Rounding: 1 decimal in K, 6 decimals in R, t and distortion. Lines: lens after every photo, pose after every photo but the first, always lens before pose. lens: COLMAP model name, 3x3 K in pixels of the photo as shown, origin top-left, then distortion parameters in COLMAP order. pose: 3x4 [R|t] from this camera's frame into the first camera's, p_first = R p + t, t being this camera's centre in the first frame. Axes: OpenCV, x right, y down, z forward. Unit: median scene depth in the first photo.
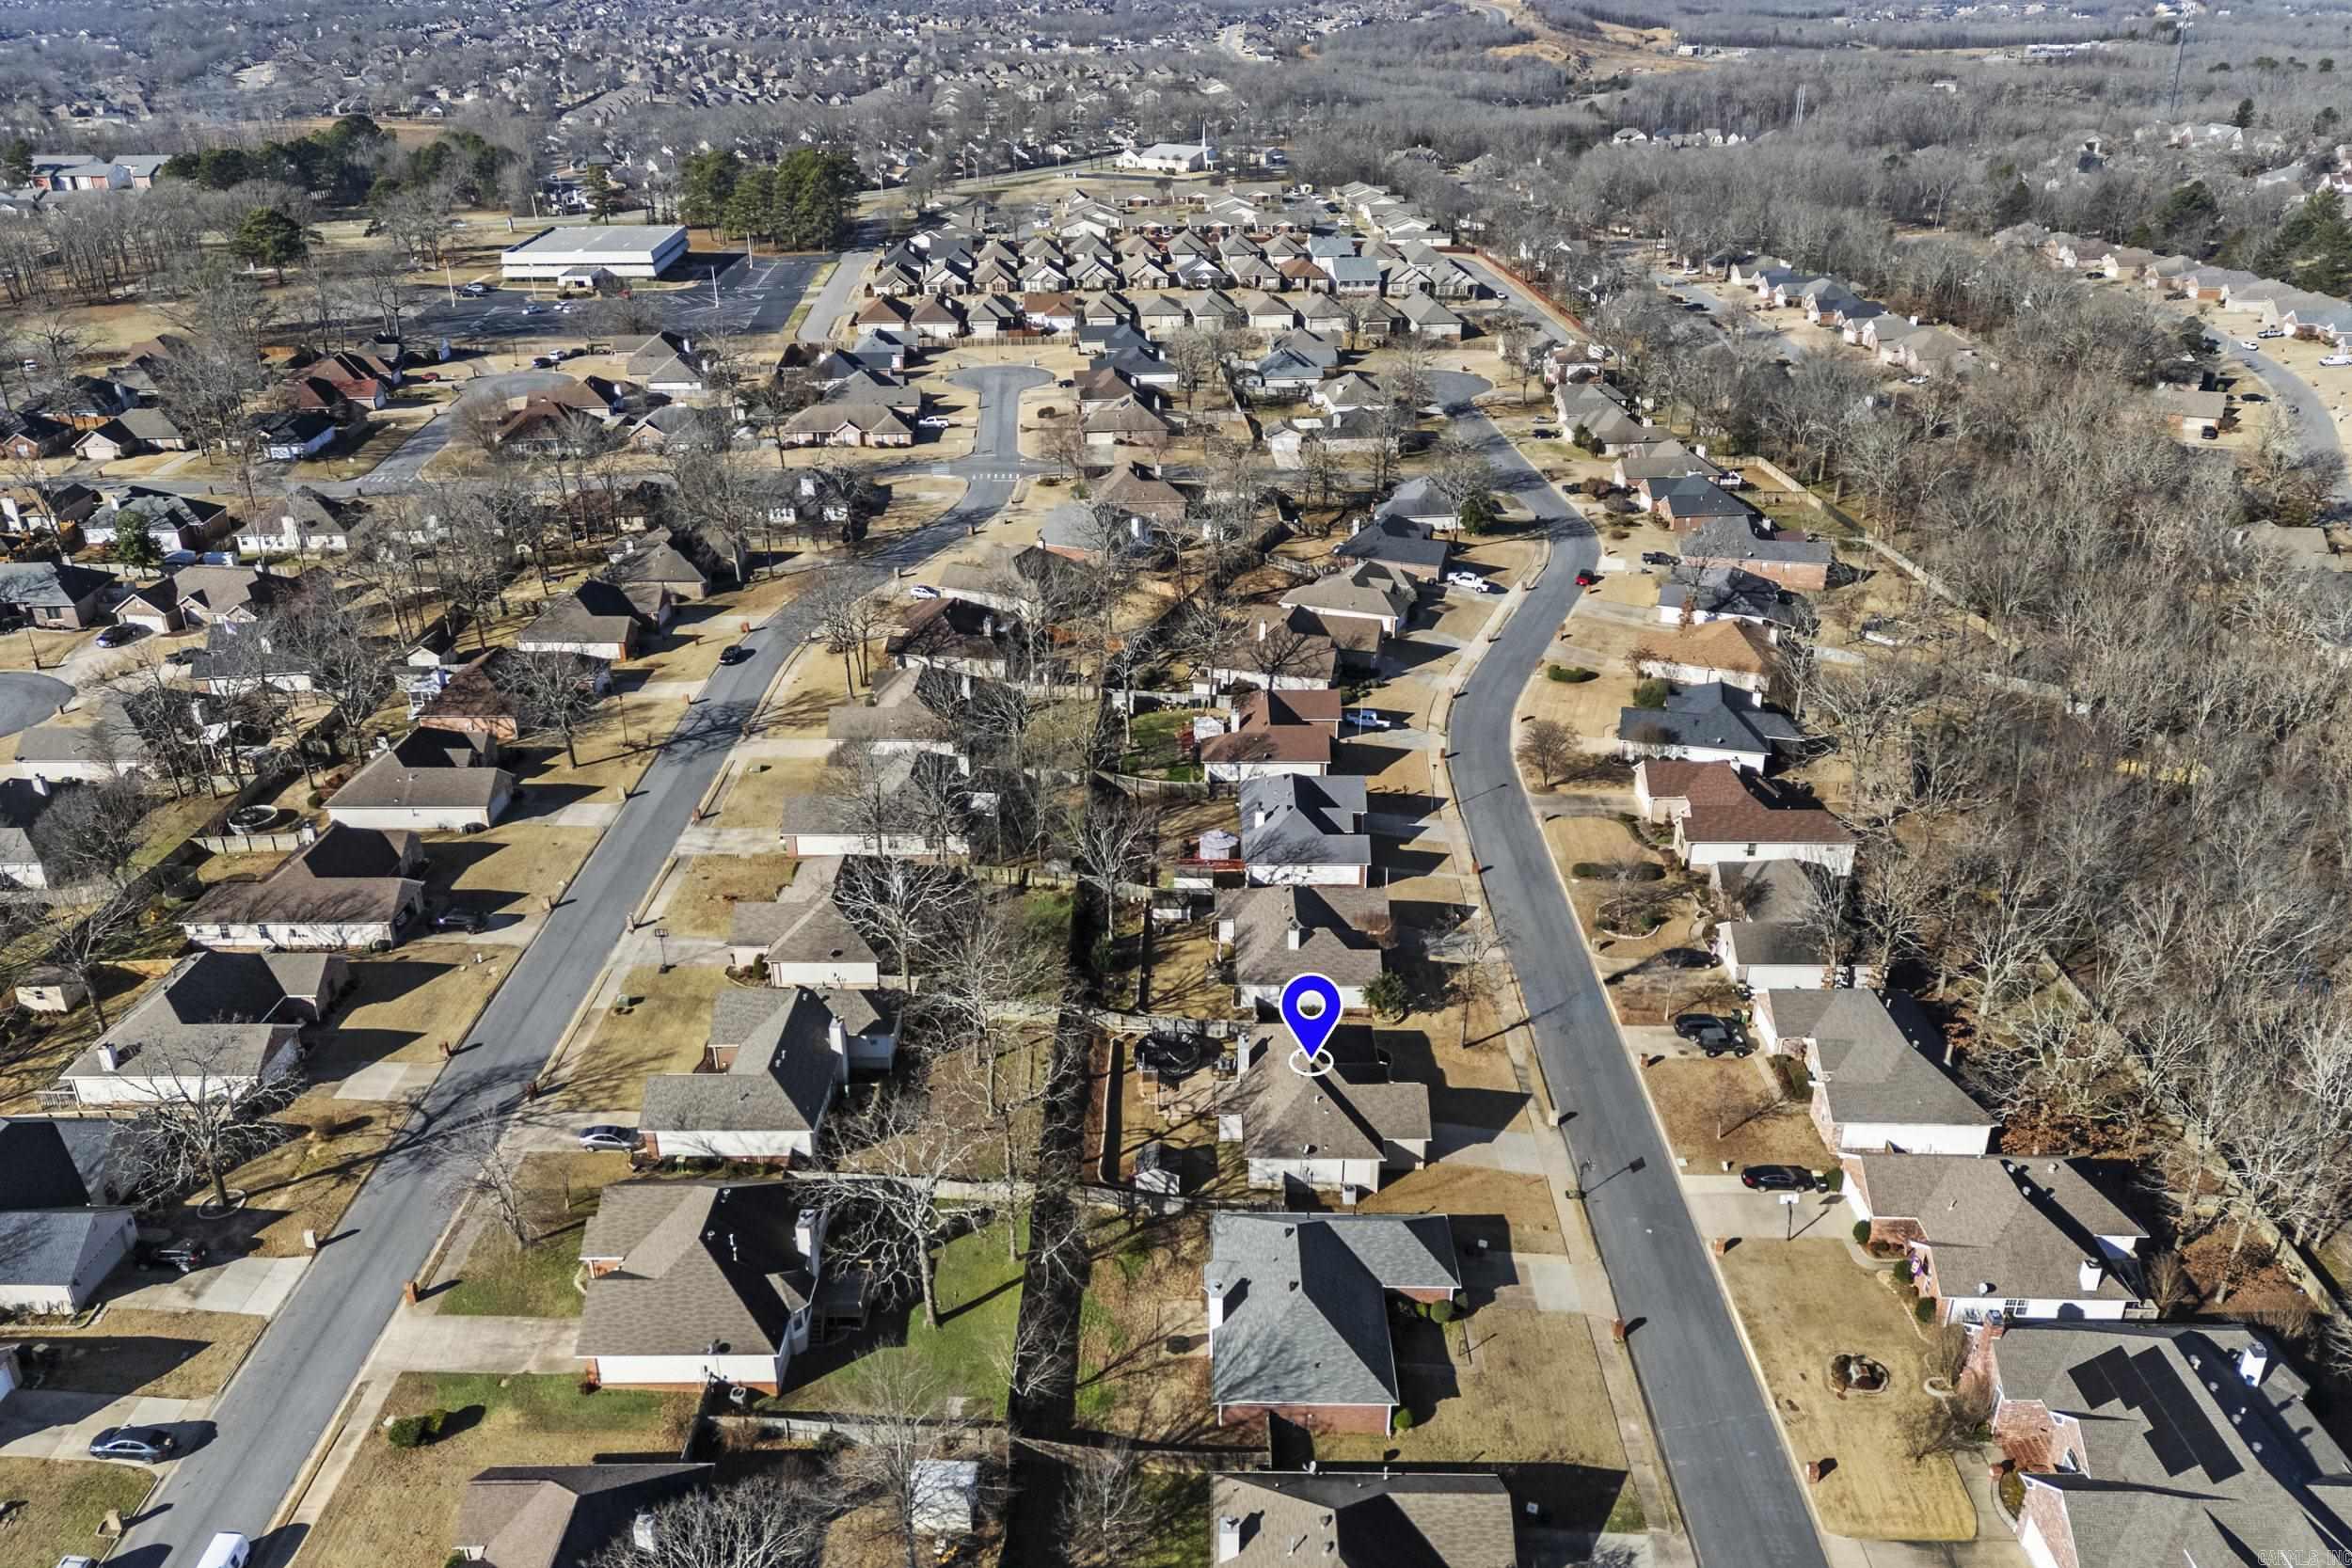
lens RADIAL K [[1670.1, 0, 1176.0], [0, 1670.1, 784.0], [0, 0, 1]] dist [0.037990, 0.001510]
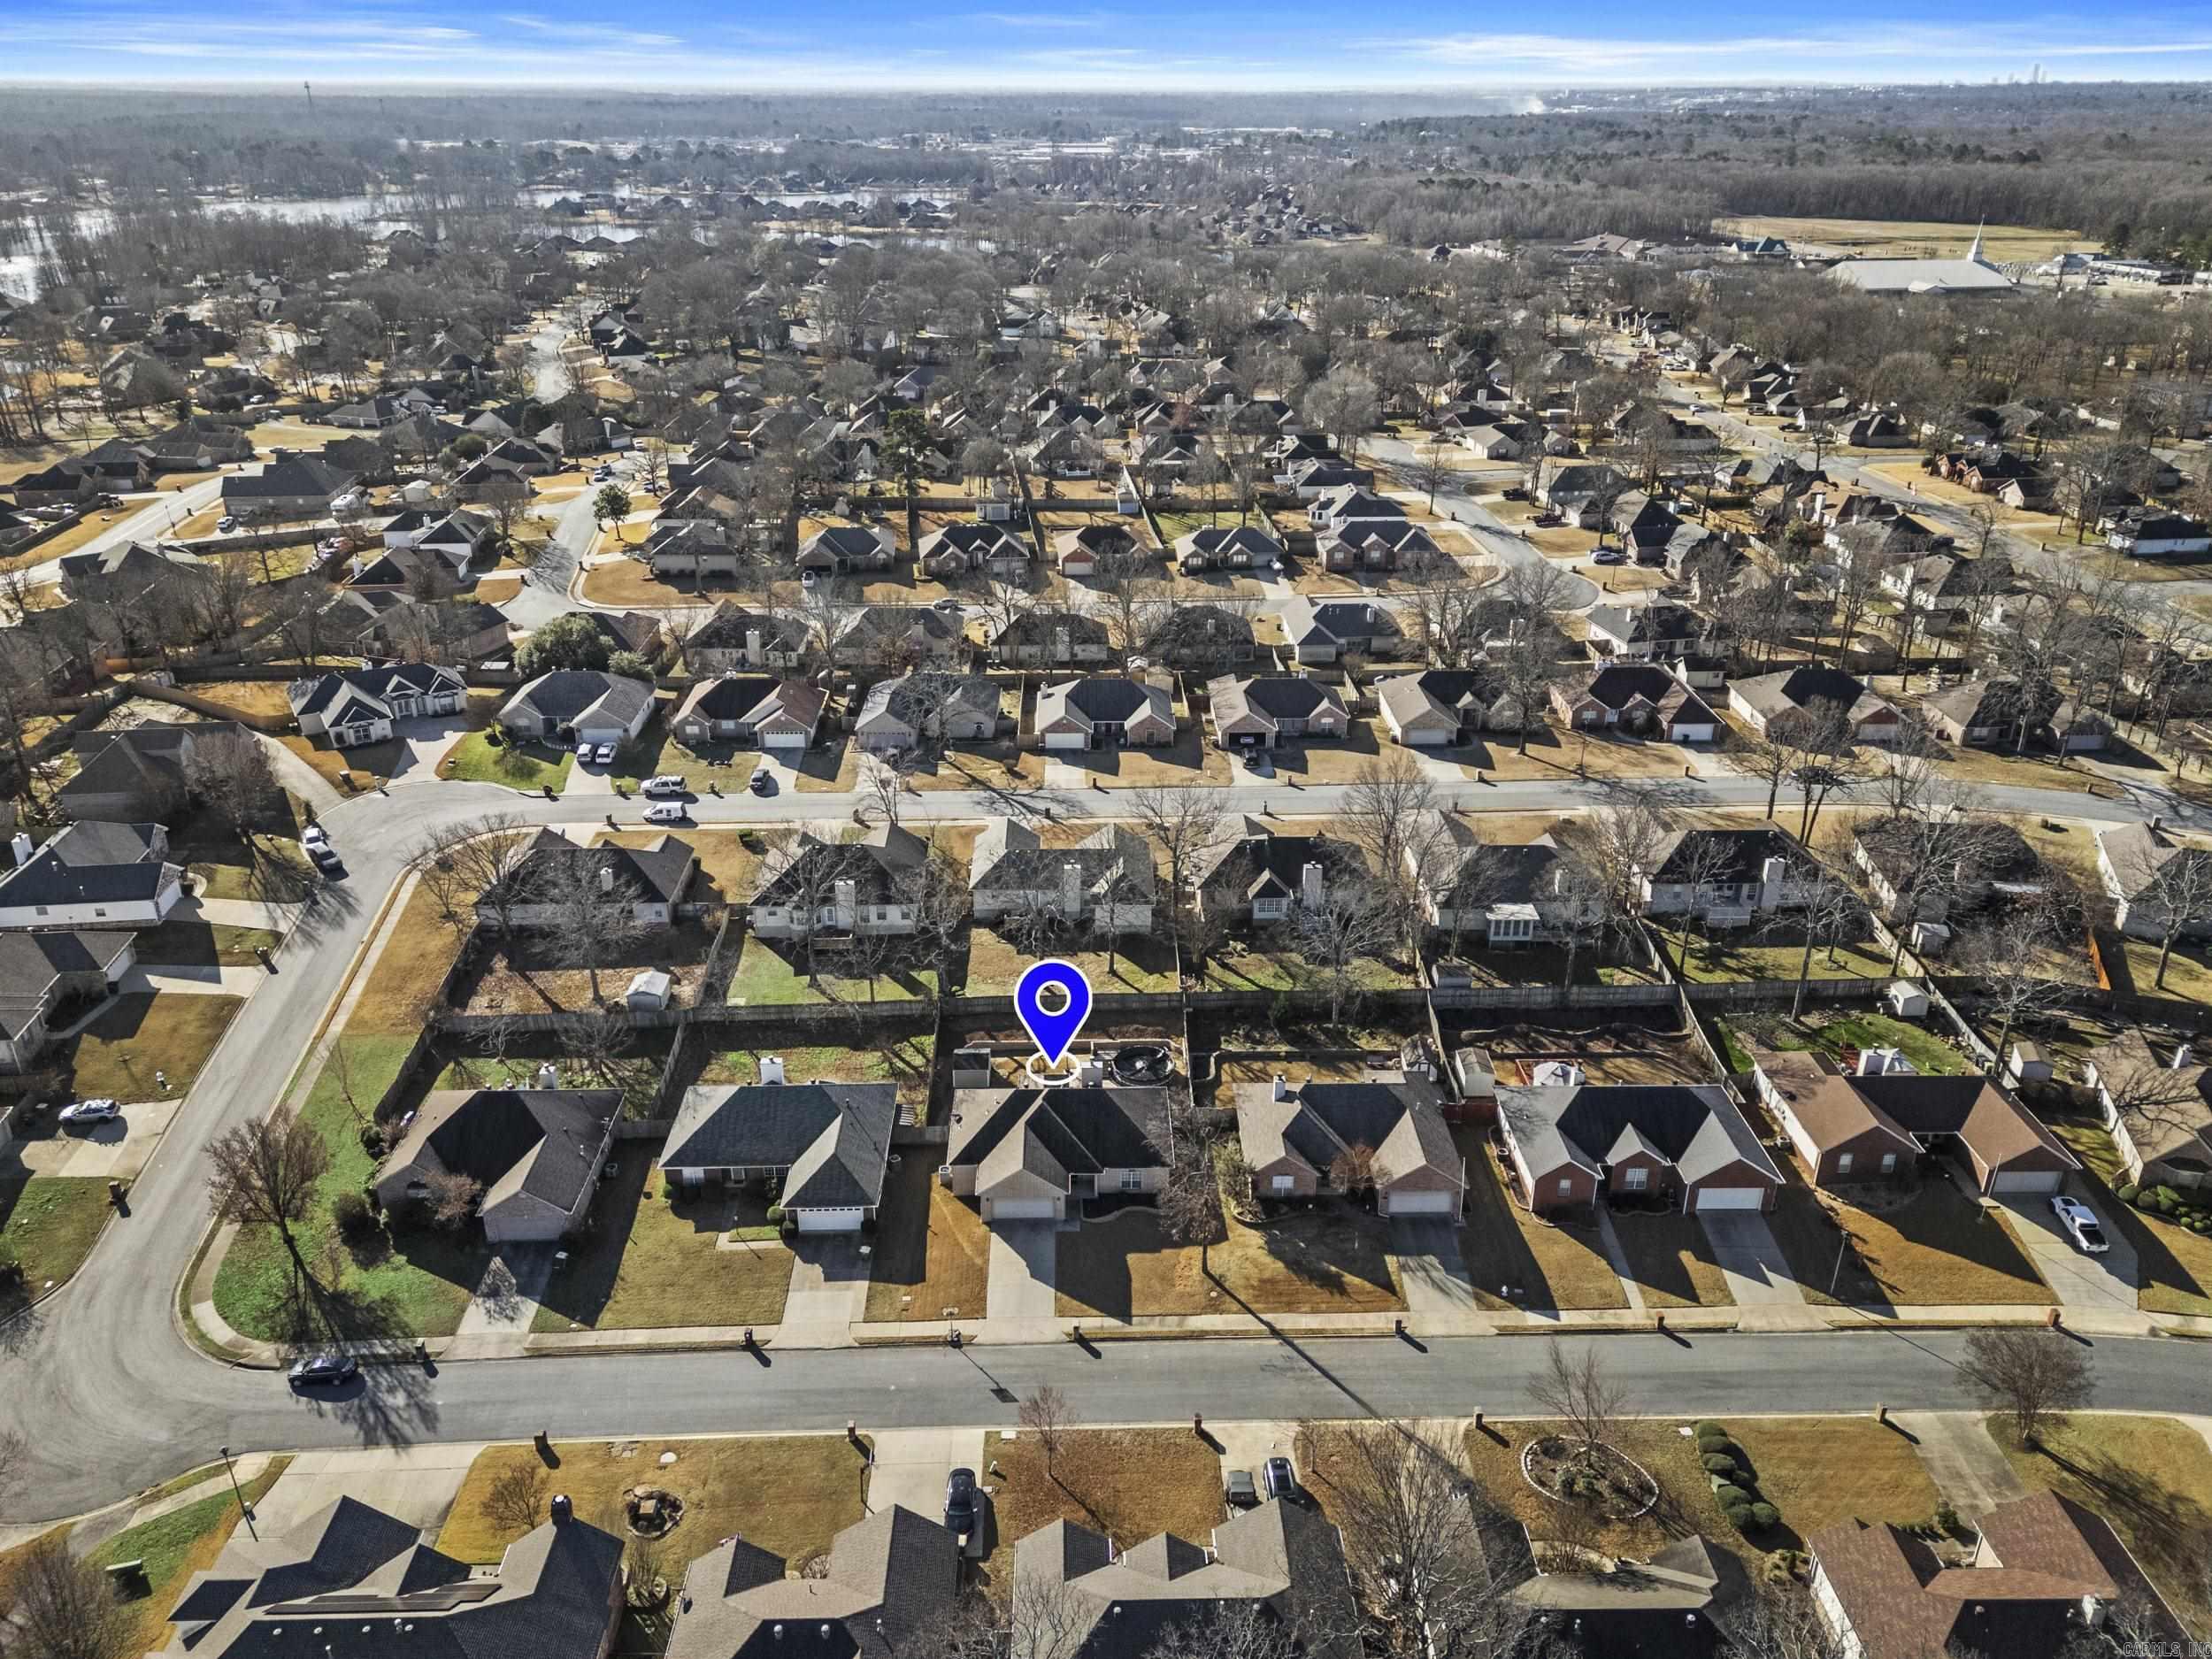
lens RADIAL K [[1596.5, 0, 1106.0], [0, 1596.5, 829.5], [0, 0, 1]] dist [0.000598, -0.001717]
pose [[0.029783, 0.419724, -0.907163, 0.777481], [-0.429279, 0.824976, 0.367605, -0.297432], [0.902681, 0.378478, 0.204749, 0.656723]]
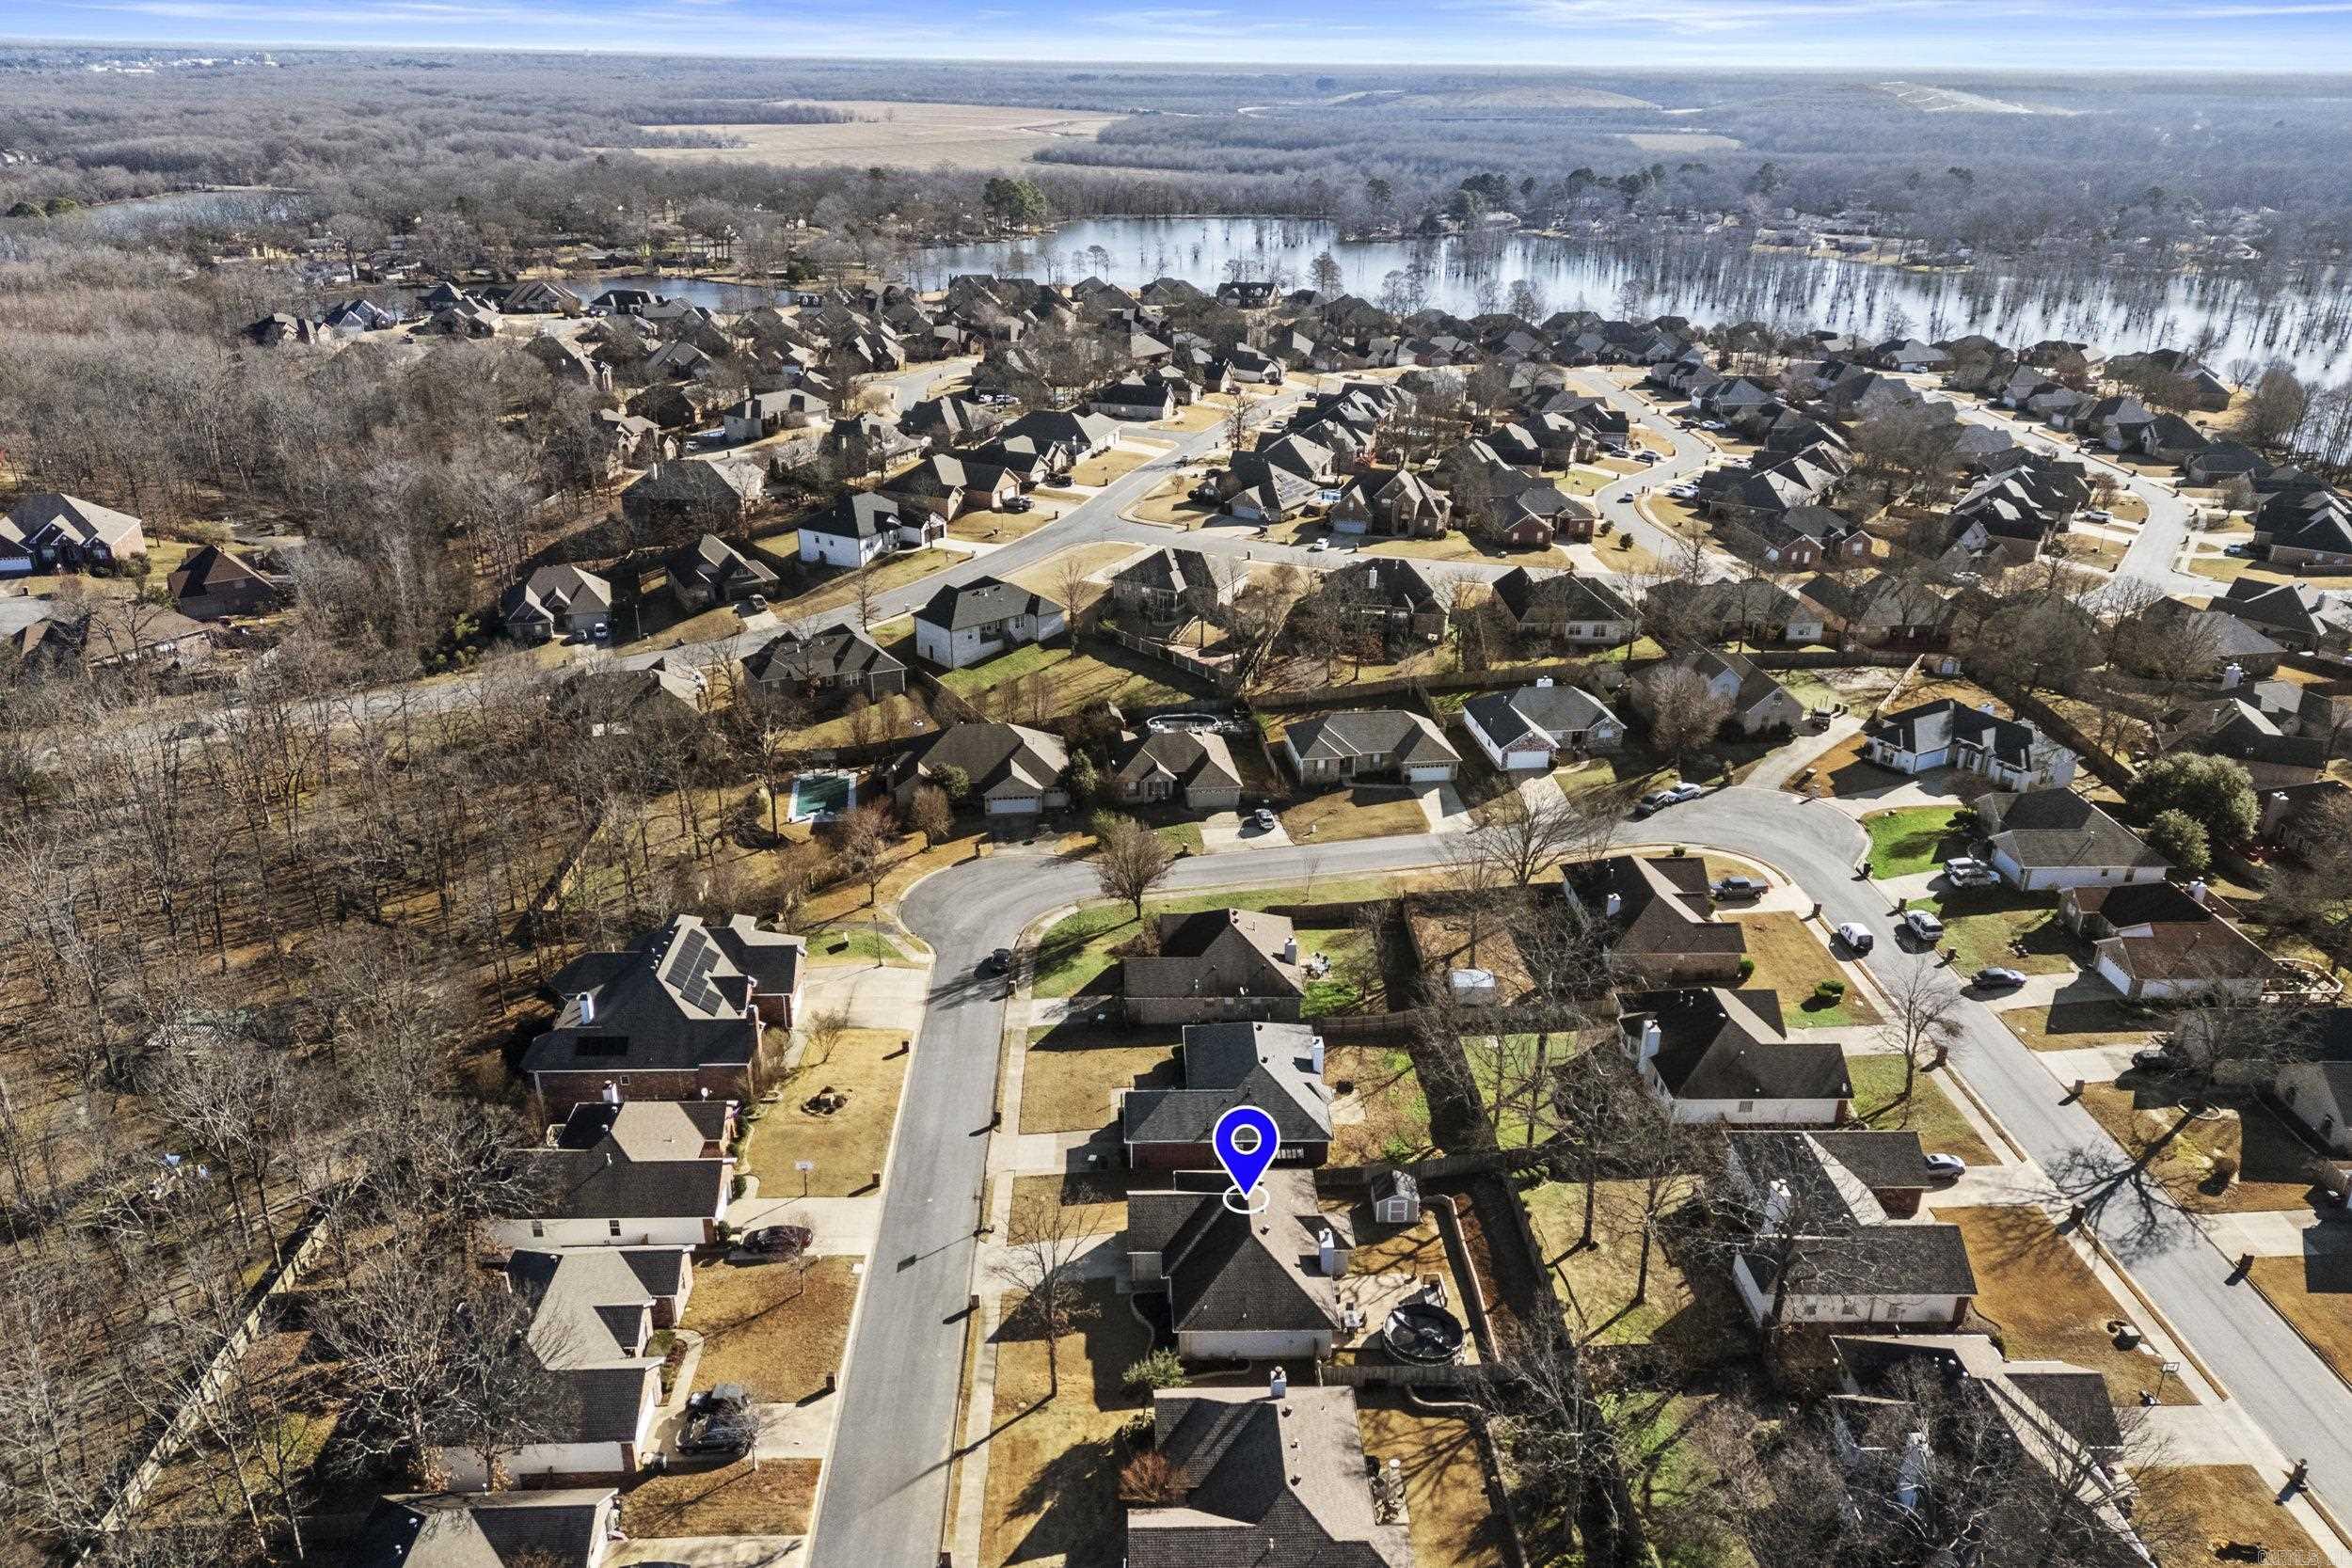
lens RADIAL K [[1696.7, 0, 1176.0], [0, 1696.7, 784.0], [0, 0, 1]] dist [0.183216, -0.399415]
pose [[-0.999152, 0.007274, -0.040521, 0.137324], [-0.025028, 0.674181, 0.738142, -0.581719], [0.032688, 0.738530, -0.673427, 1.250839]]
